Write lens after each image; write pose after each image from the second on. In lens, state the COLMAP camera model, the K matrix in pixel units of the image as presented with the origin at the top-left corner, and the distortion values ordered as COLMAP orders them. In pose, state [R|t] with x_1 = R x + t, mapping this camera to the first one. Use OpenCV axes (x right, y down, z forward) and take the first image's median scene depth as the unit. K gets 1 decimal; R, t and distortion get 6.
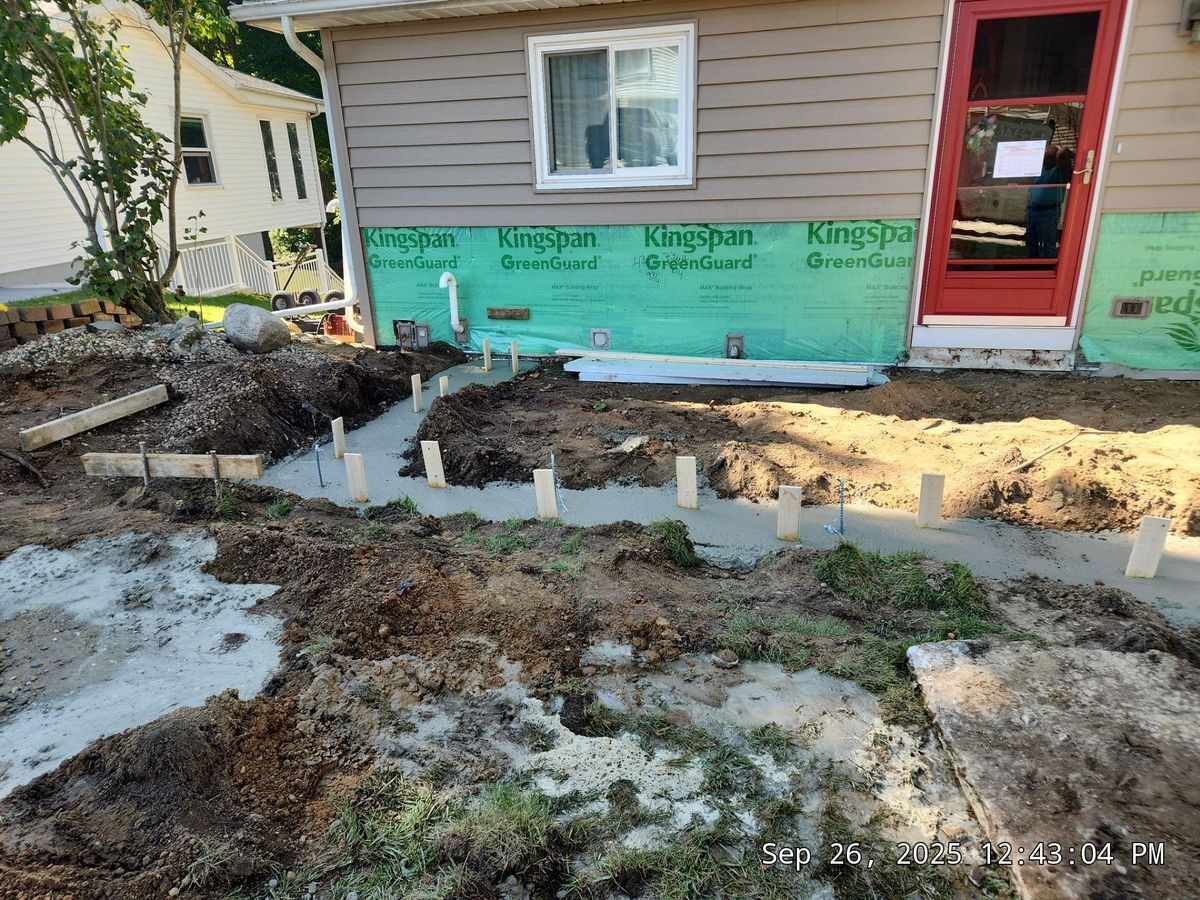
lens RADIAL K [[807.6, 0, 586.9], [0, 807.6, 455.6], [0, 0, 1]] dist [0.060462, -0.043576]
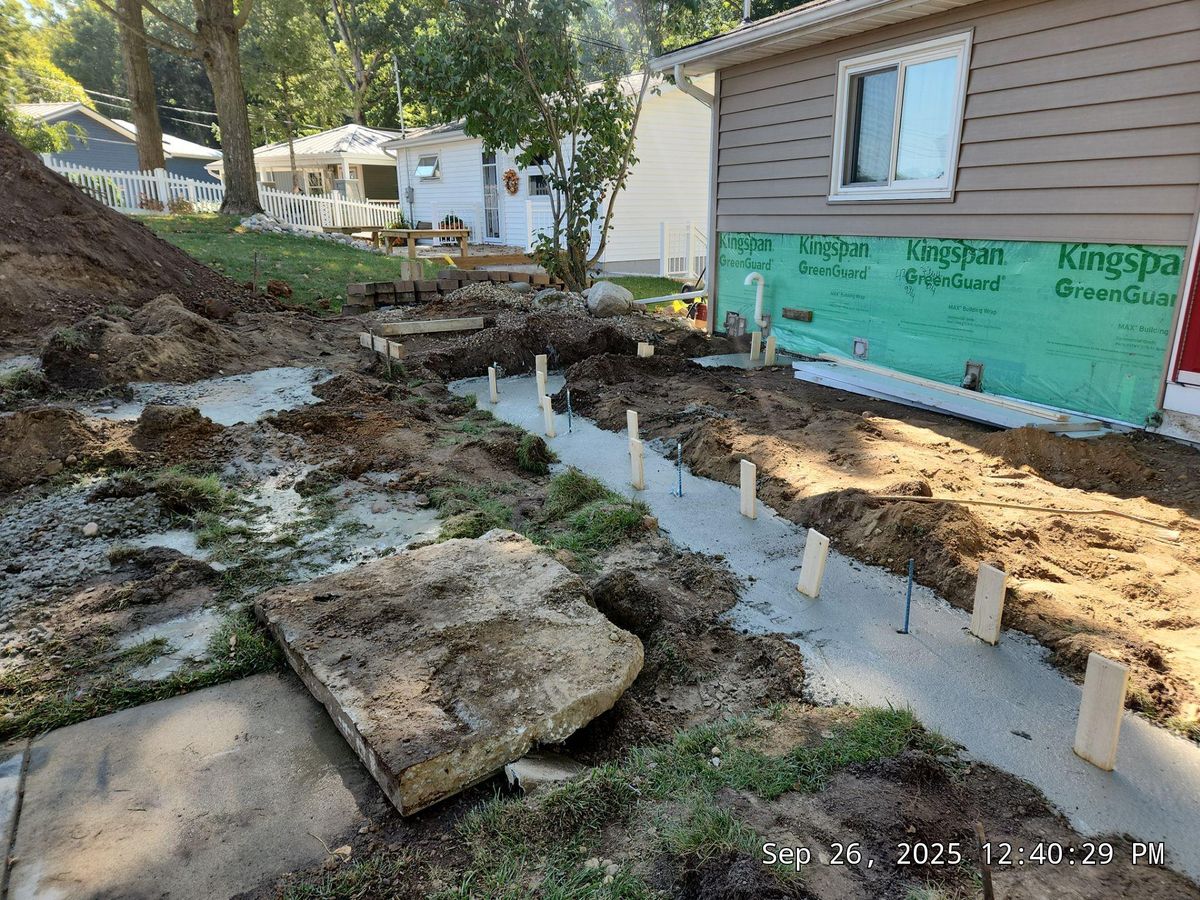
lens RADIAL K [[807.6, 0, 598.0], [0, 807.6, 446.4], [0, 0, 1]] dist [0.060462, -0.043576]
pose [[0.686021, 0.234560, -0.688736, 0.583419], [-0.263407, 0.962464, 0.065414, -0.007621], [0.678227, 0.136542, 0.722055, 0.070500]]
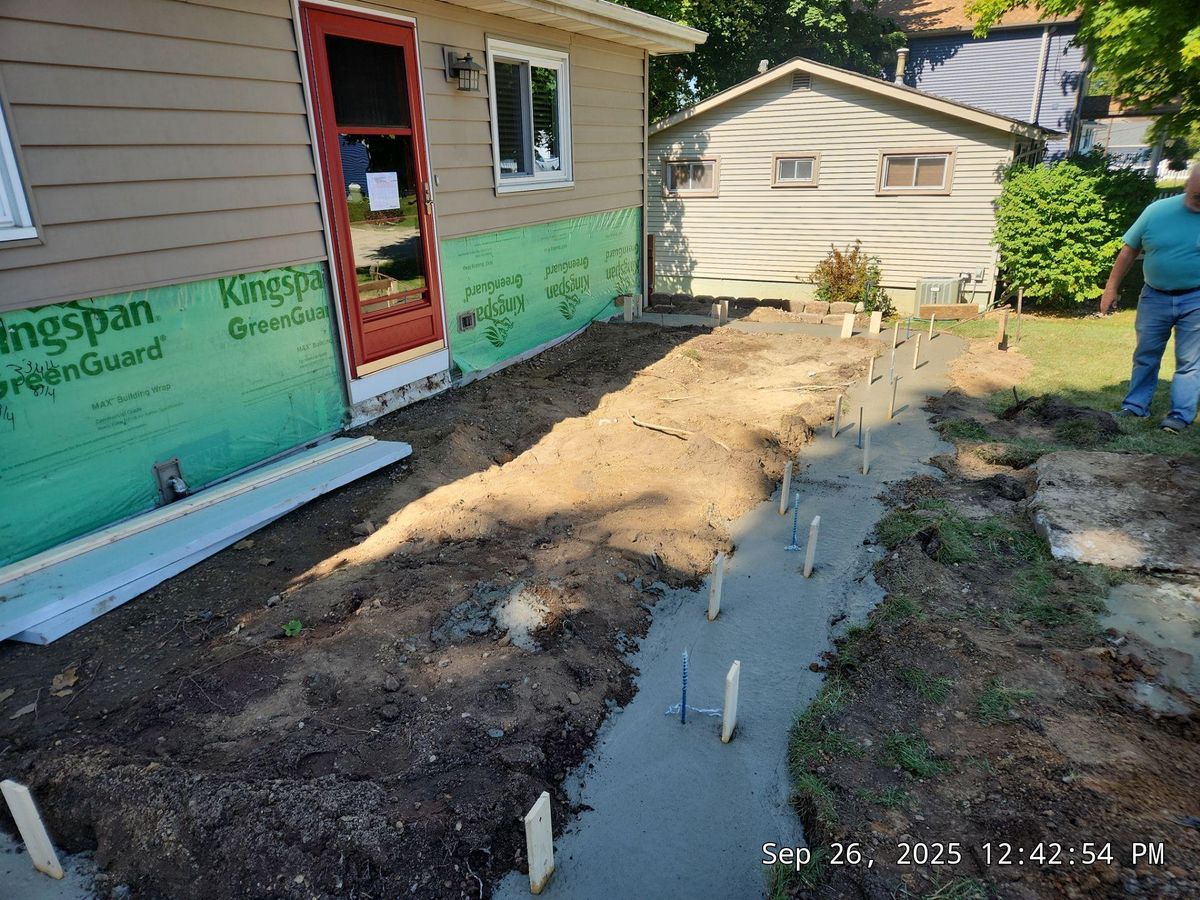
lens RADIAL K [[807.6, 0, 601.9], [0, 807.6, 459.7], [0, 0, 1]] dist [0.060462, -0.043576]
pose [[0.171894, -0.318913, 0.932066, -0.384230], [0.349759, 0.904264, 0.244896, -0.201414], [-0.920935, 0.283903, 0.266981, 0.545951]]
